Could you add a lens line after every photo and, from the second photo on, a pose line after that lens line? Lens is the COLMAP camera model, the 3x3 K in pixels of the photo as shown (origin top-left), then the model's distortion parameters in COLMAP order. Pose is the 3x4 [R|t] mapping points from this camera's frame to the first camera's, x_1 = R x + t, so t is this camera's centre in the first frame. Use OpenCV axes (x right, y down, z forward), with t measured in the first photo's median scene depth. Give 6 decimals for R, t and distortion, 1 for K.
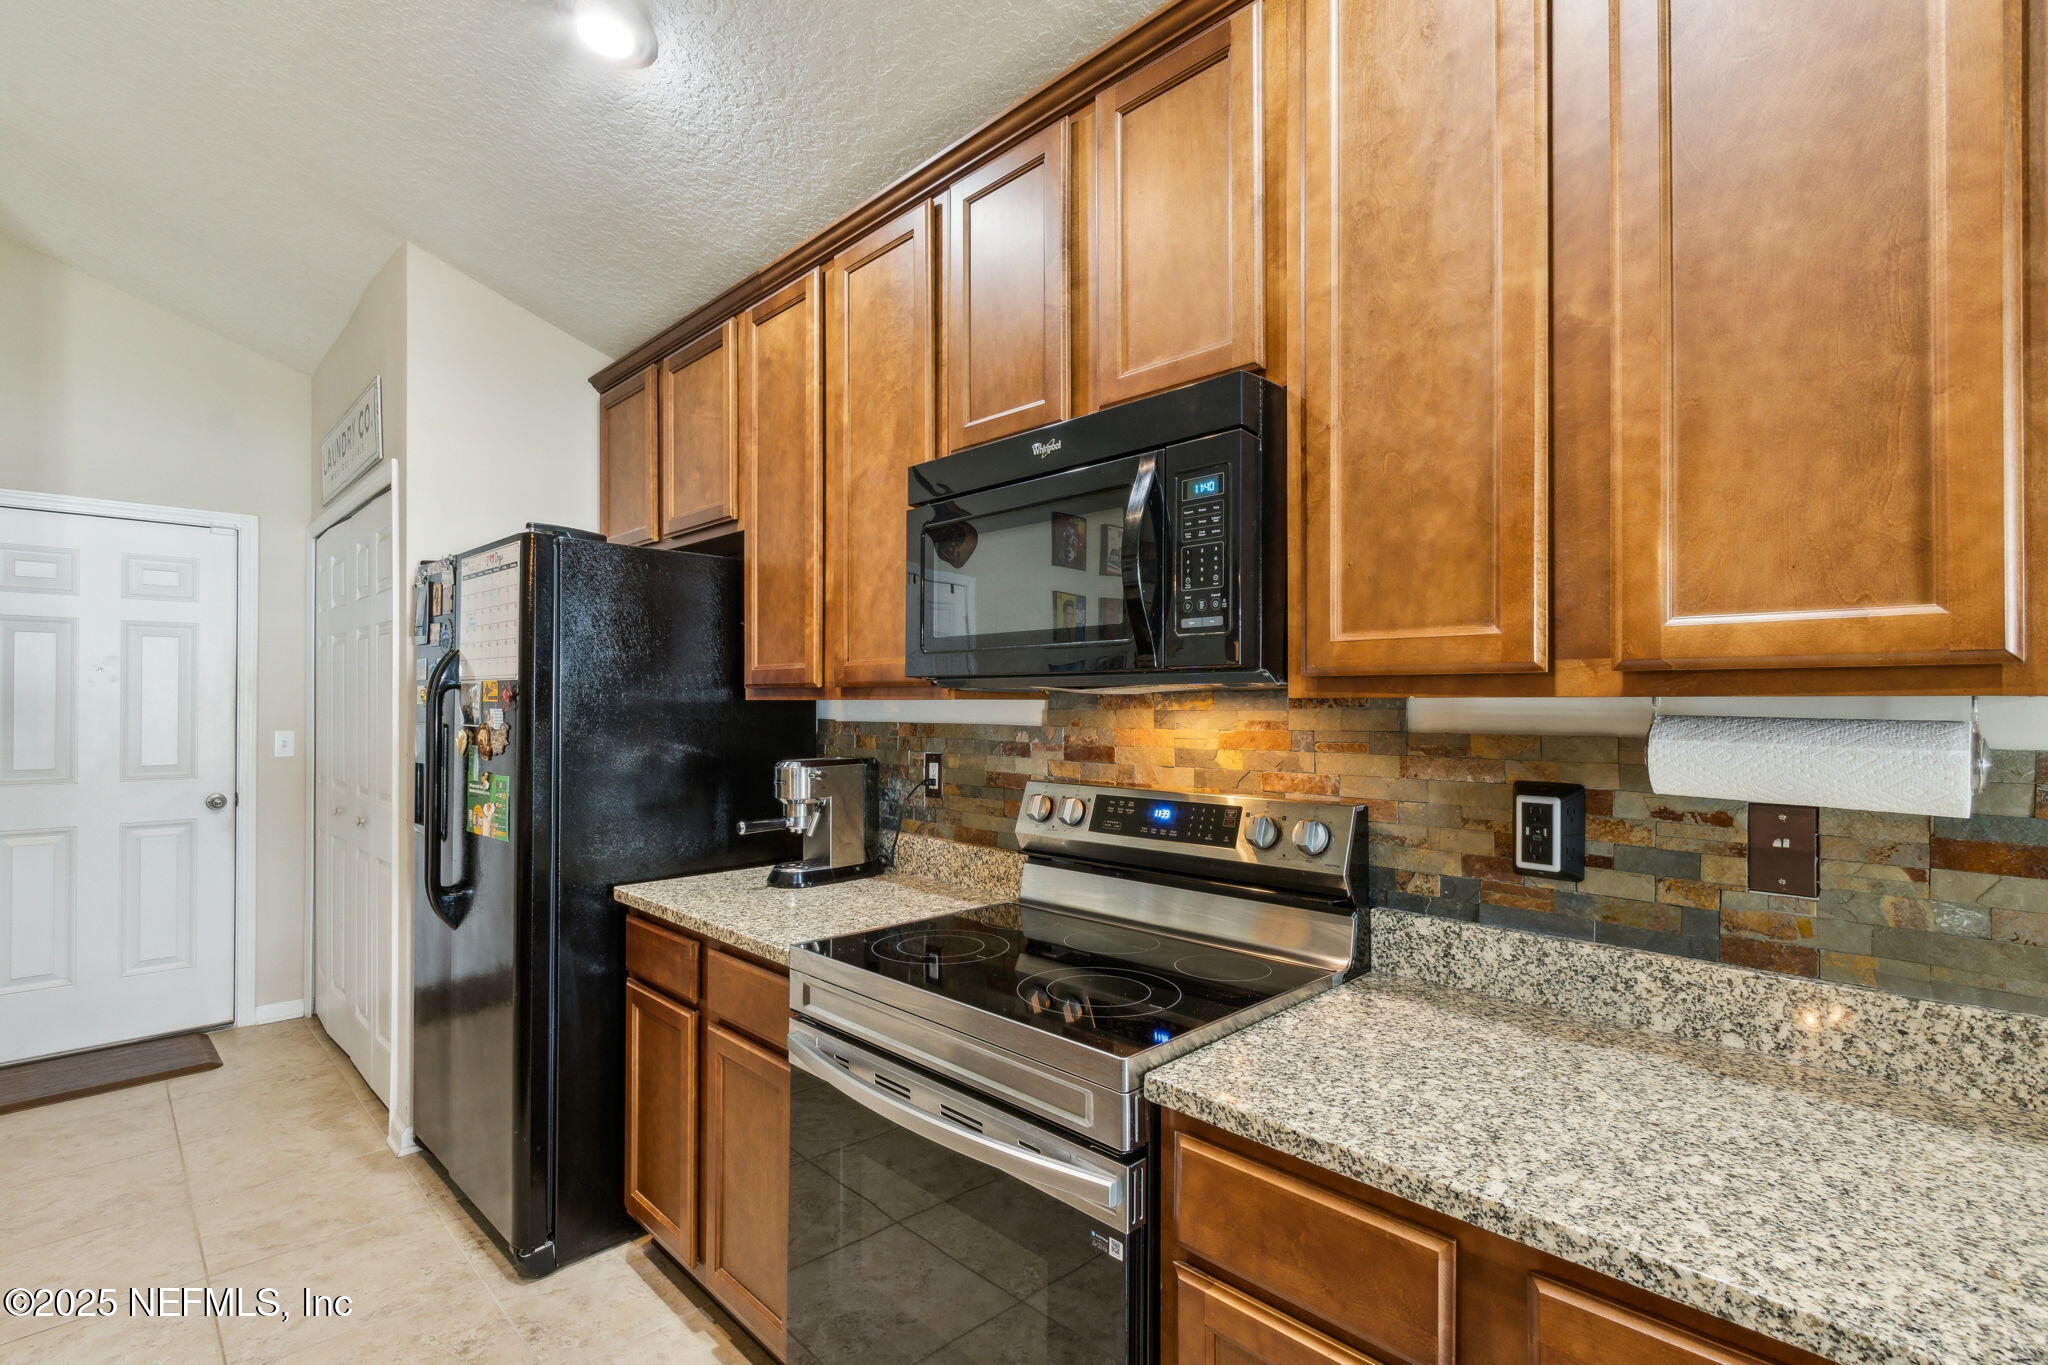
lens RADIAL K [[938.7, 0, 1013.9], [0, 938.7, 697.7], [0, 0, 1]] dist [0.005231, -0.002677]
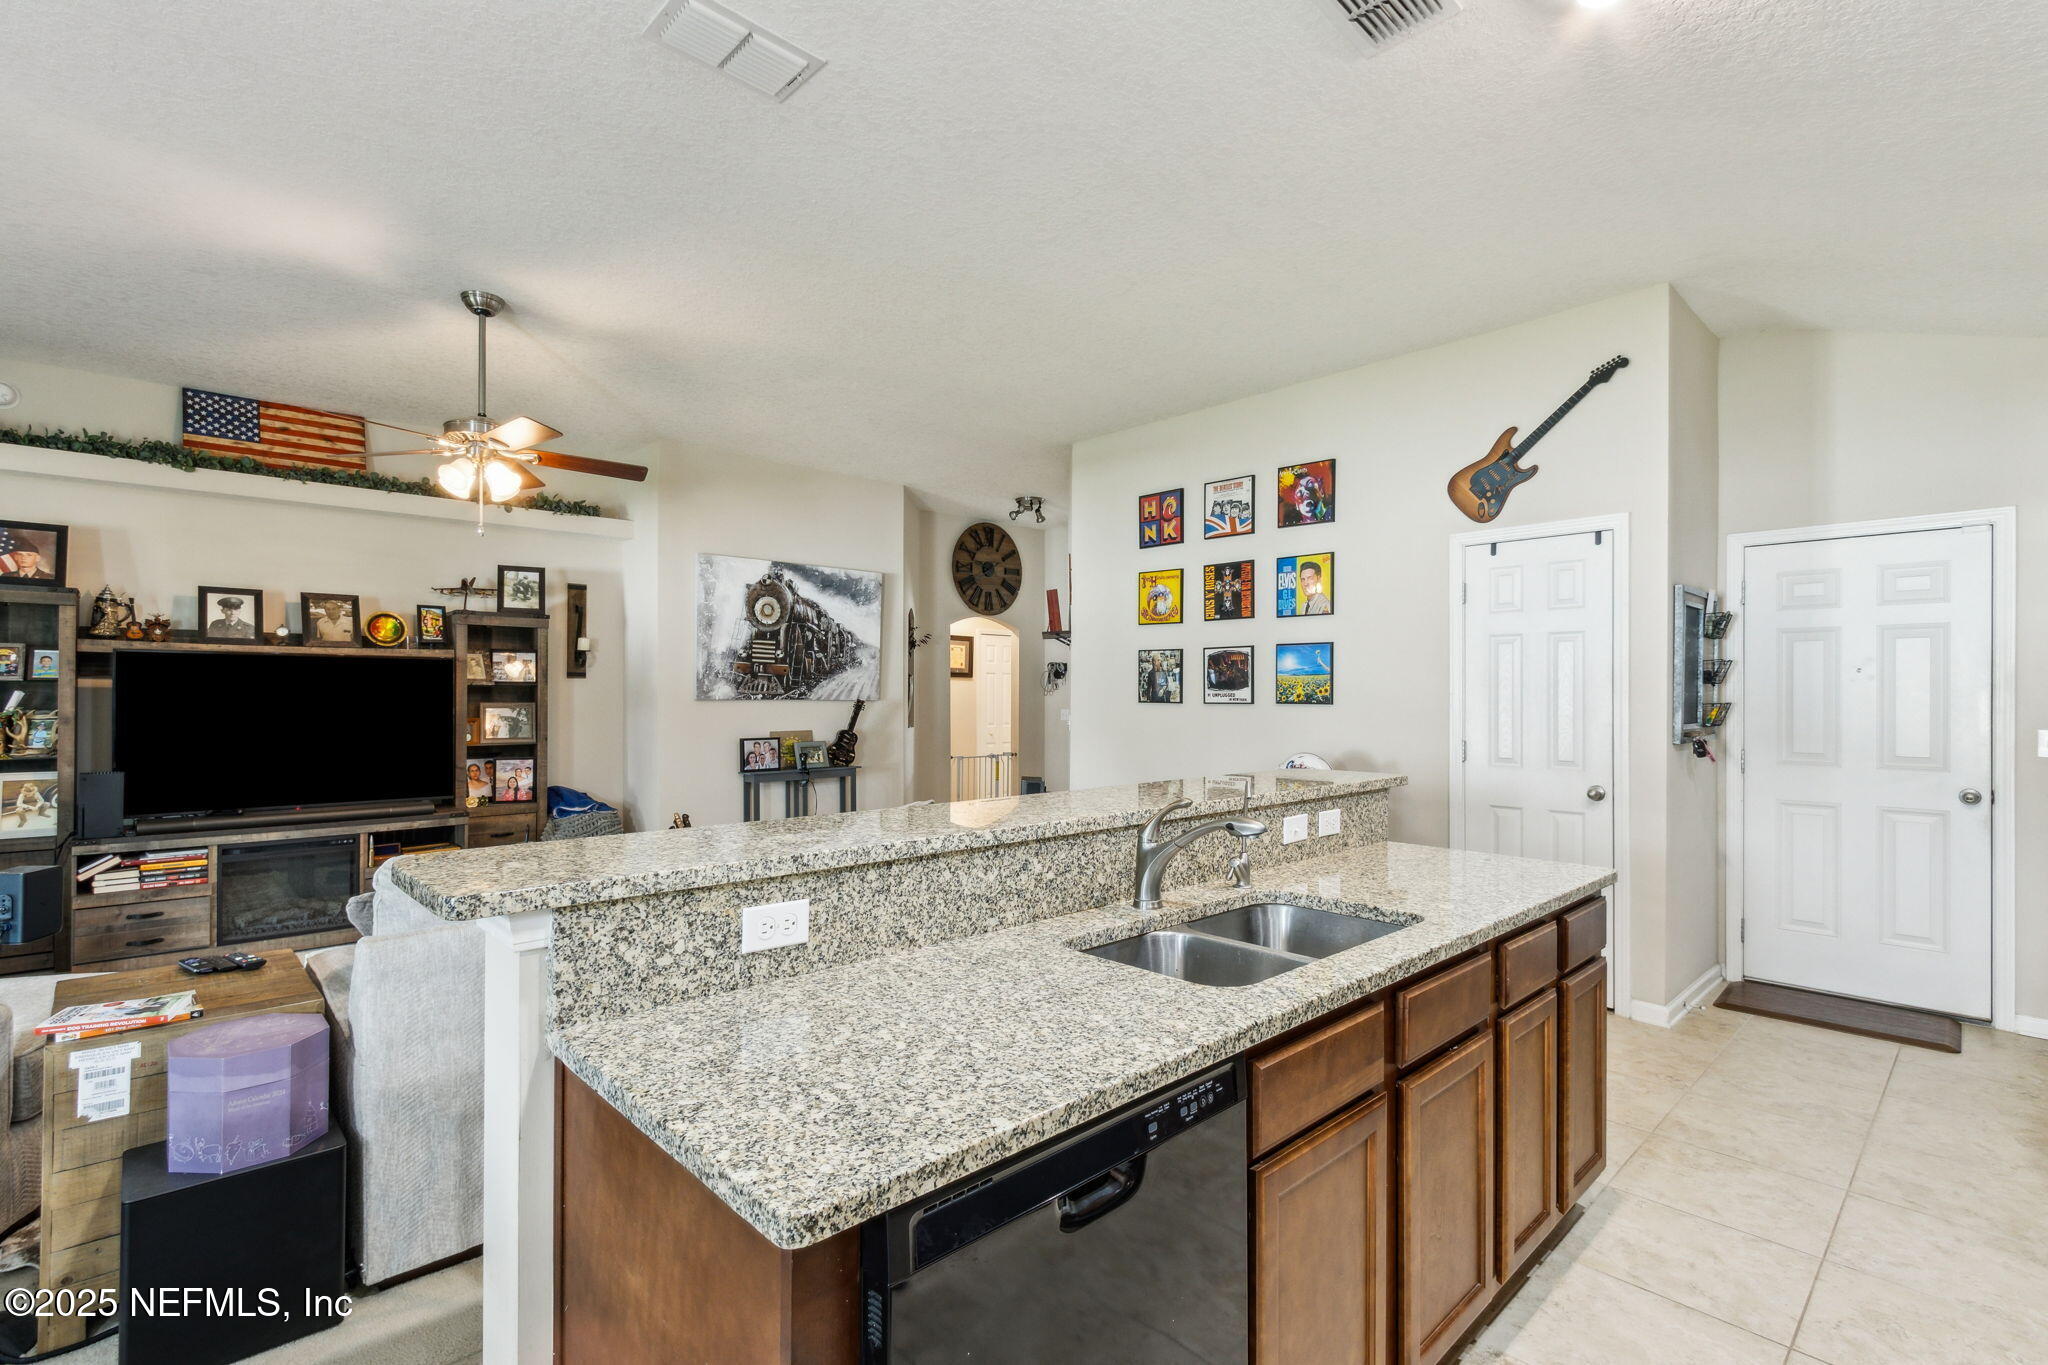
lens RADIAL K [[938.7, 0, 1014.1], [0, 938.7, 693.0], [0, 0, 1]] dist [0.005231, -0.002677]
pose [[-0.031305, -0.003512, -0.999504, 0.443365], [0.000720, 0.999993, -0.003536, 0.003588], [0.999510, -0.000830, -0.031302, 0.005519]]
